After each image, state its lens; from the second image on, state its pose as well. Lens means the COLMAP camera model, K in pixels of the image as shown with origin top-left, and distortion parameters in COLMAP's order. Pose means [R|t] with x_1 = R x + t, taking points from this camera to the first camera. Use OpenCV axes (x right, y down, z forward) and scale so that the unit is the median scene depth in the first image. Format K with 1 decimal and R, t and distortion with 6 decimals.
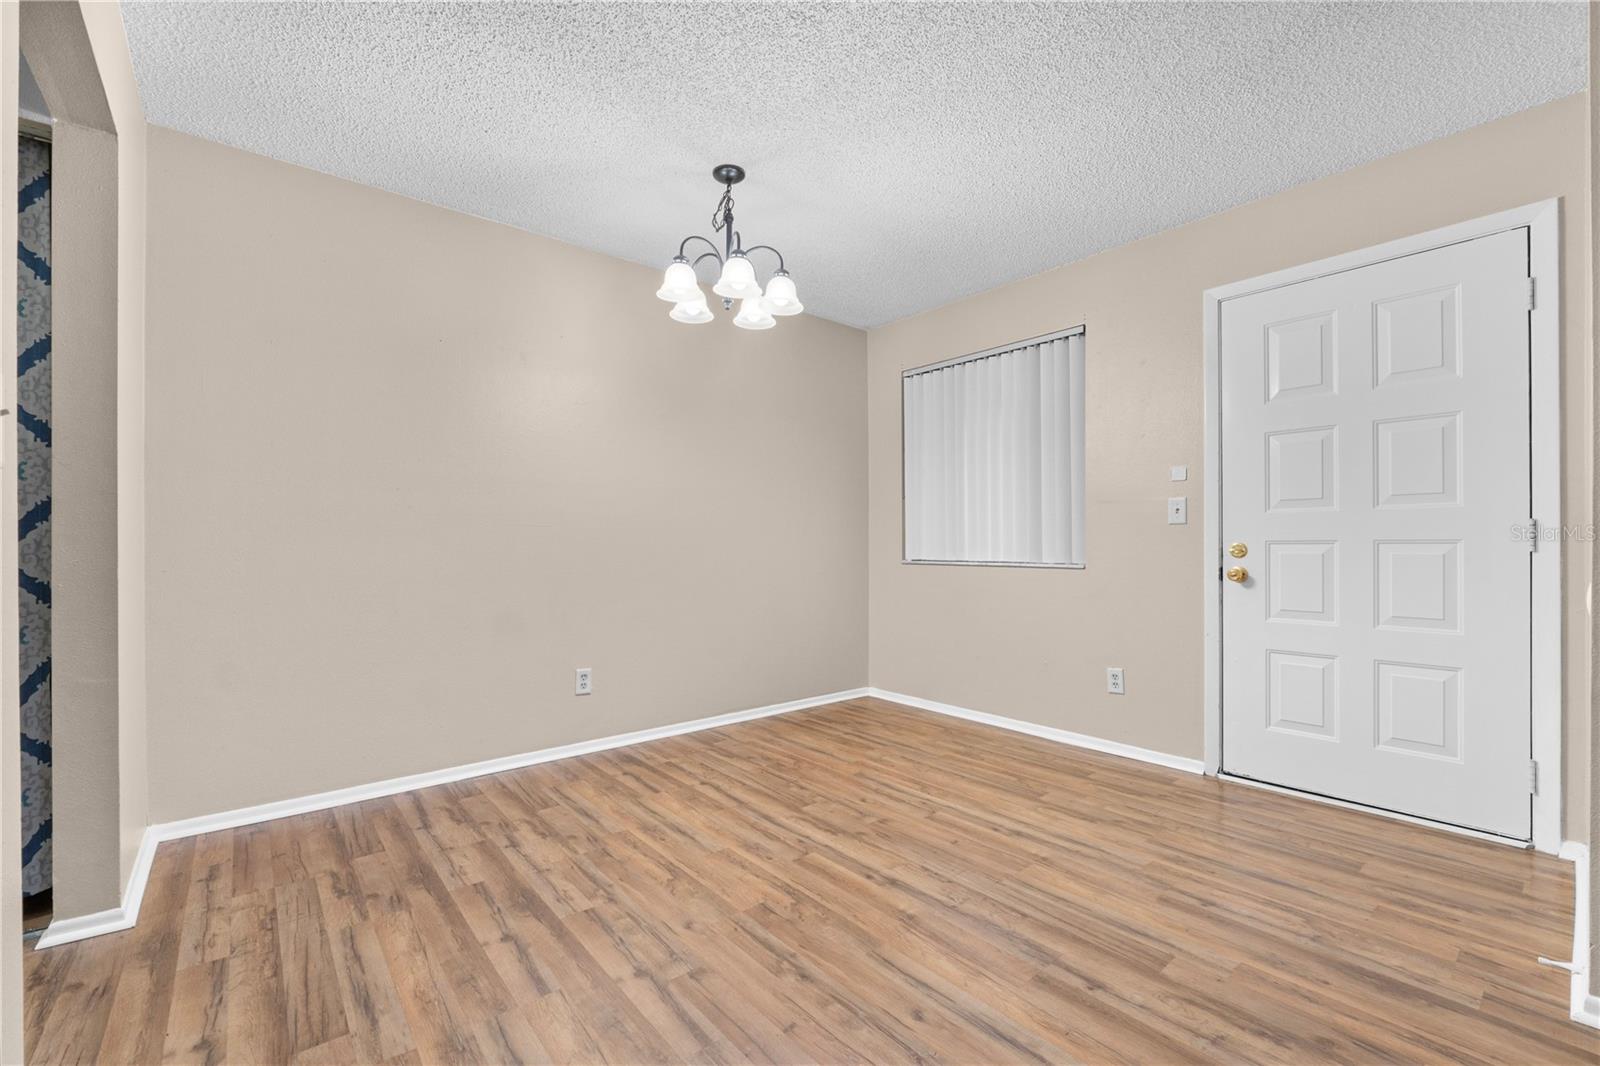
lens RADIAL K [[672.3, 0, 806.1], [0, 672.3, 546.2], [0, 0, 1]] dist [-0.006228, -0.000410]
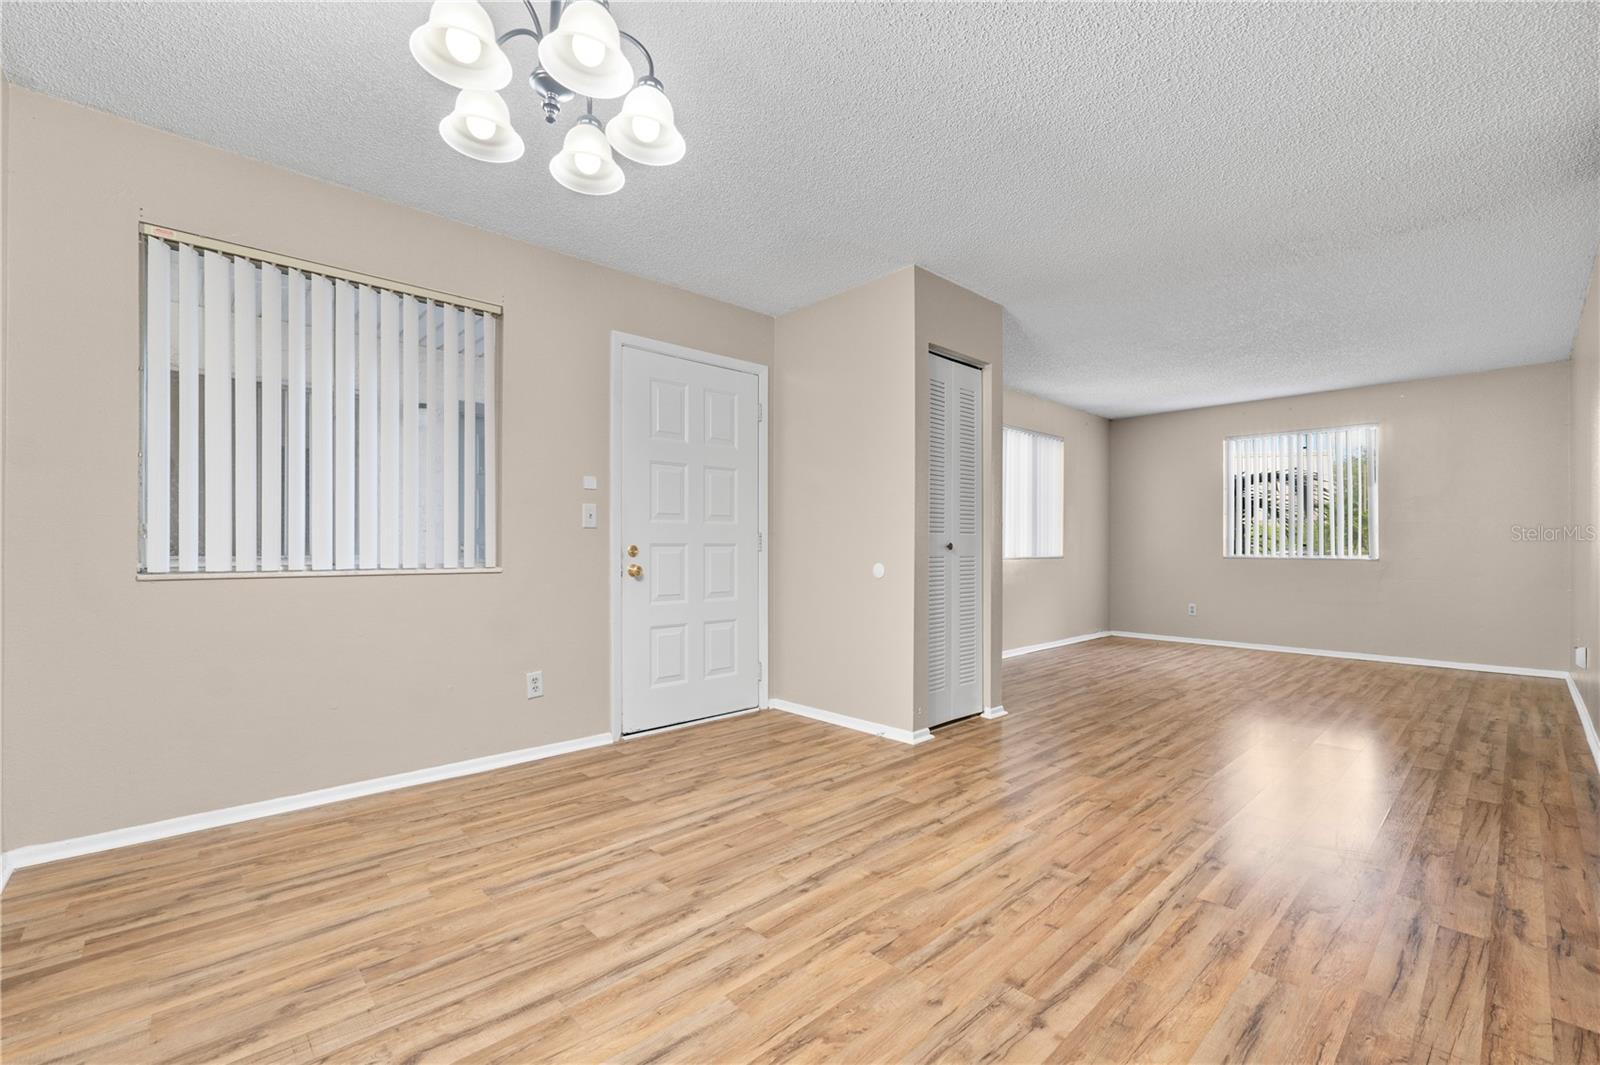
lens RADIAL K [[677.0, 0, 802.7], [0, 677.0, 525.8], [0, 0, 1]] dist [-0.002498, 0.000610]
pose [[-0.053267, 0.034248, 0.997993, -0.800724], [-0.001223, 0.999409, -0.034362, 0.001909], [-0.998580, -0.003051, -0.053194, 0.945063]]
